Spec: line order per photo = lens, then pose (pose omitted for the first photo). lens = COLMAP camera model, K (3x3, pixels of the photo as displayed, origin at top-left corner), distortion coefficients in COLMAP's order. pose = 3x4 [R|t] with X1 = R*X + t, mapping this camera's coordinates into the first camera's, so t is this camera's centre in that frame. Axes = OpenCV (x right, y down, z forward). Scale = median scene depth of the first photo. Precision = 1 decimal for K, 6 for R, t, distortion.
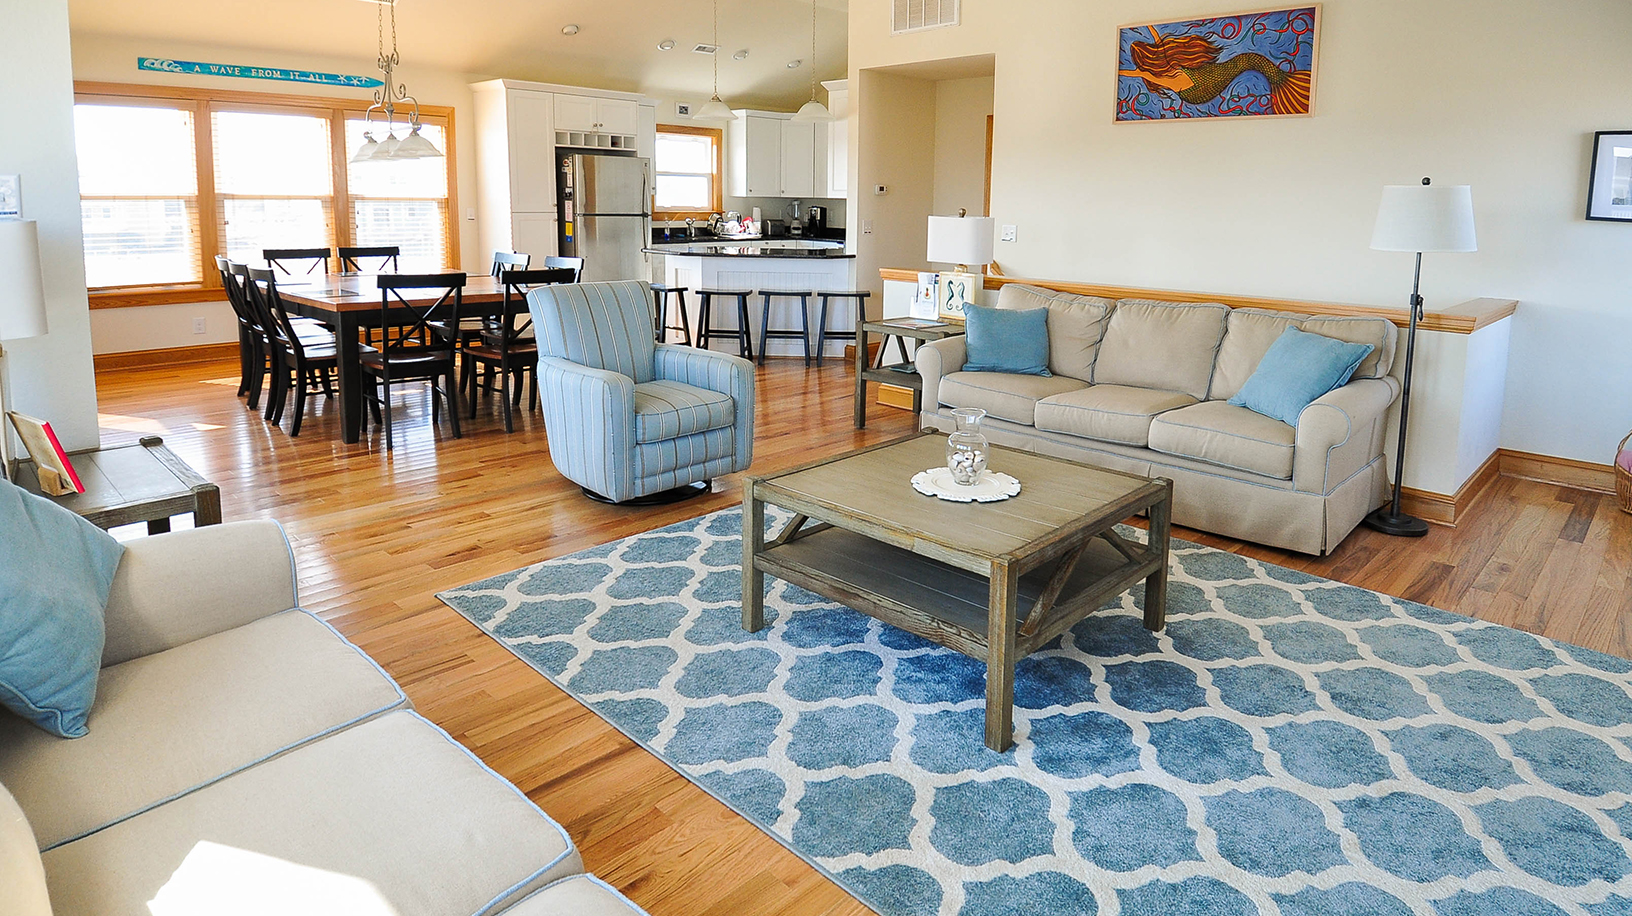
lens RADIAL K [[923.1, 0, 816.7], [0, 923.1, 464.7], [0, 0, 1]] dist [-0.027123, -0.013805]
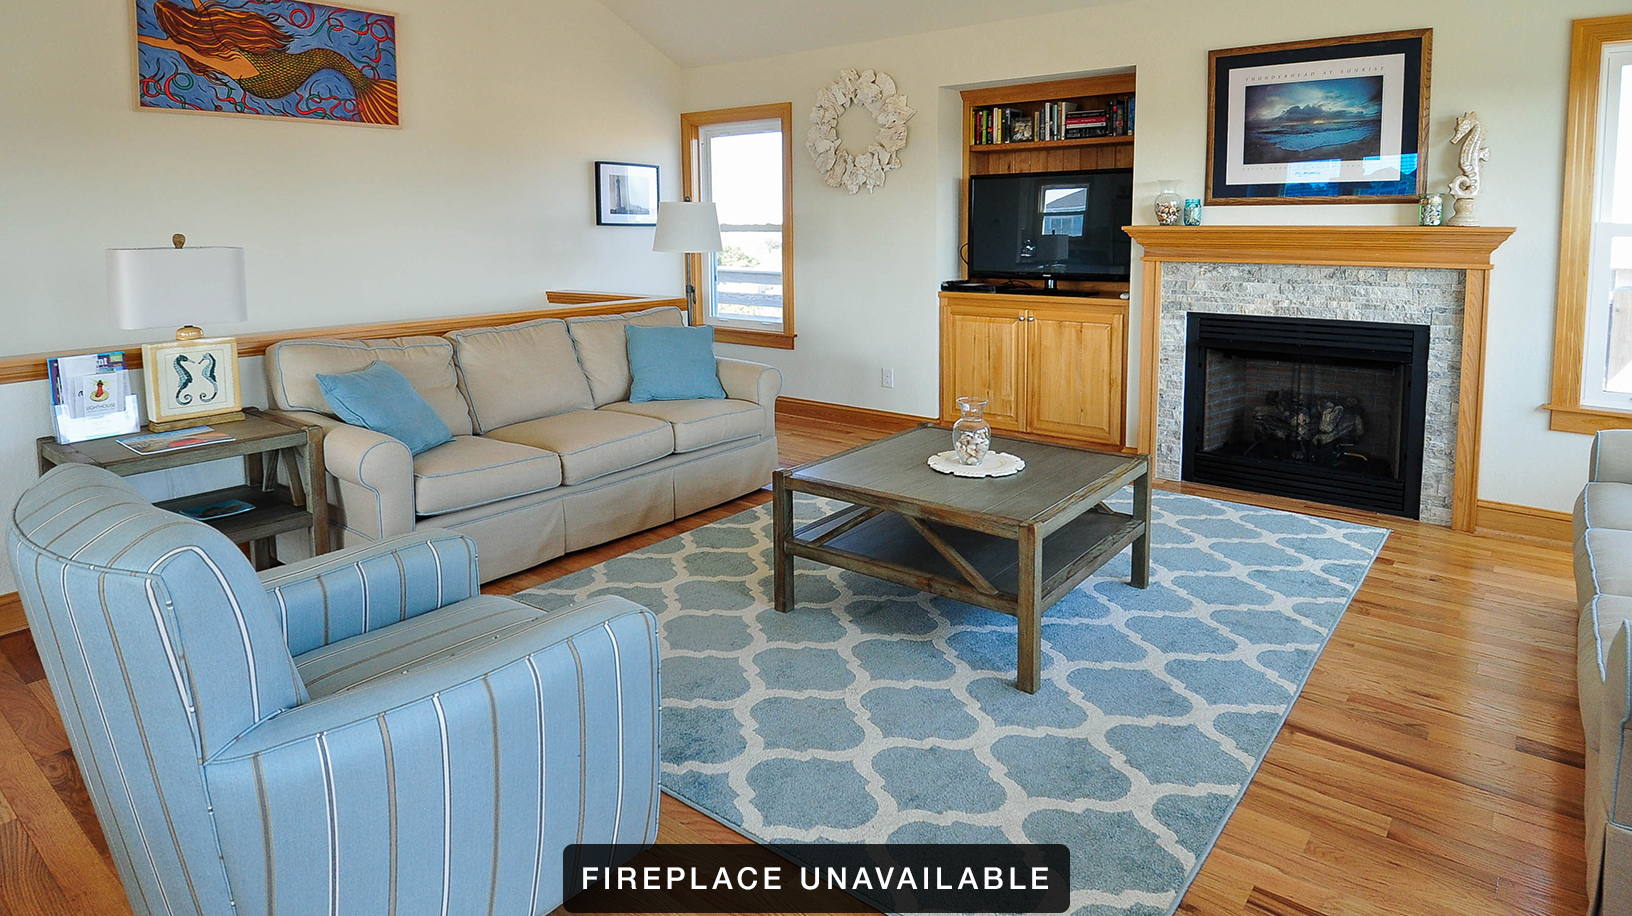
lens RADIAL K [[923.1, 0, 807.7], [0, 923.1, 454.8], [0, 0, 1]] dist [-0.027123, -0.013805]
pose [[-0.109048, -0.251658, 0.961653, -0.502119], [0.269528, 0.923696, 0.272288, -0.198653], [-0.956798, 0.288885, -0.032899, 0.678084]]
